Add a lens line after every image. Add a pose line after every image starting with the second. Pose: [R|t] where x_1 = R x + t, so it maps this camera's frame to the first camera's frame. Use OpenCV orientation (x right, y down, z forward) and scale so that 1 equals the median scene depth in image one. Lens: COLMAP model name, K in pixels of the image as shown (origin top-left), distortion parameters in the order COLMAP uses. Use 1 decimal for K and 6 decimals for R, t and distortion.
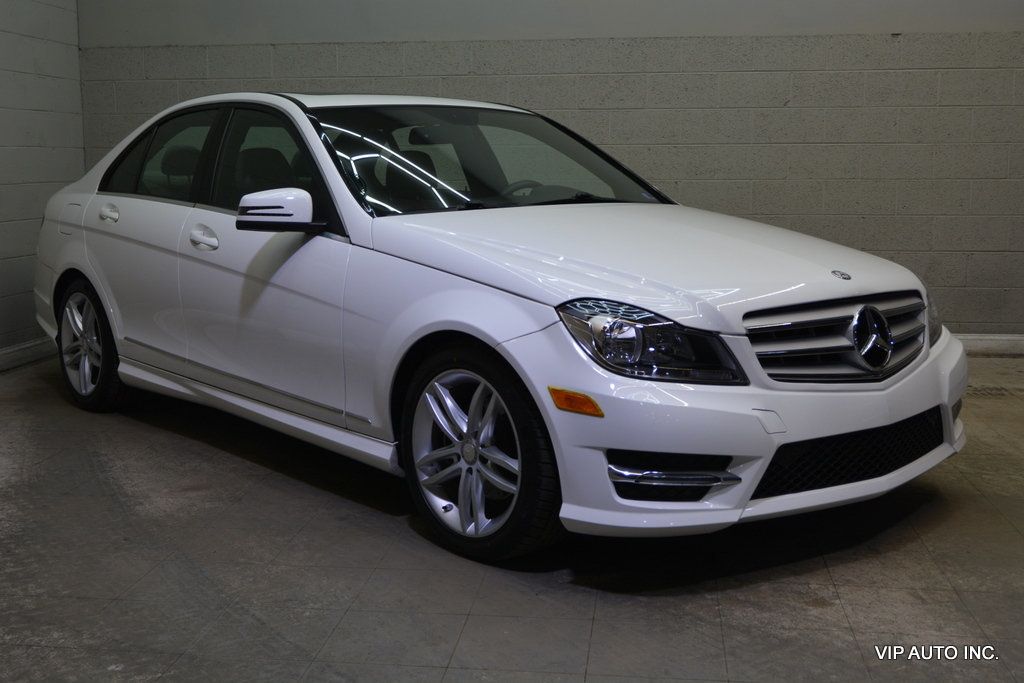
lens RADIAL K [[1171.4, 0, 512.0], [0, 1171.4, 341.5], [0, 0, 1]] dist [-0.006738, -0.001612]
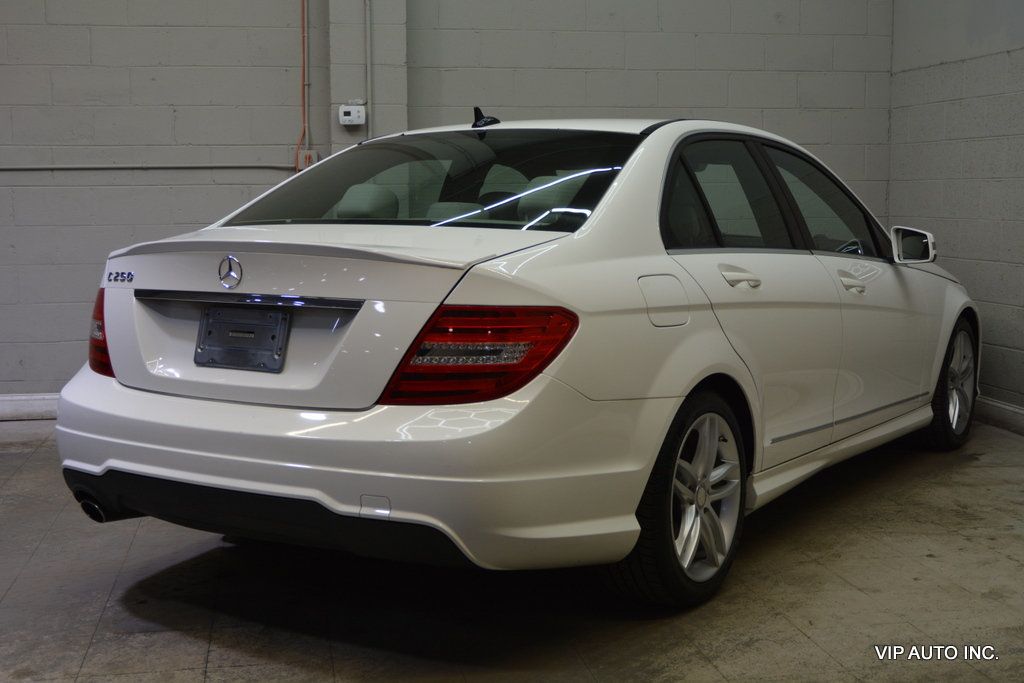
lens RADIAL K [[1338.5, 0, 512.0], [0, 1338.5, 341.5], [0, 0, 1]] dist [-0.004039, 0.003724]
pose [[0.290385, 0.109735, -0.950597, 0.957731], [-0.138562, 0.987755, 0.071696, -0.124943], [0.946825, 0.110898, 0.302035, 0.694754]]
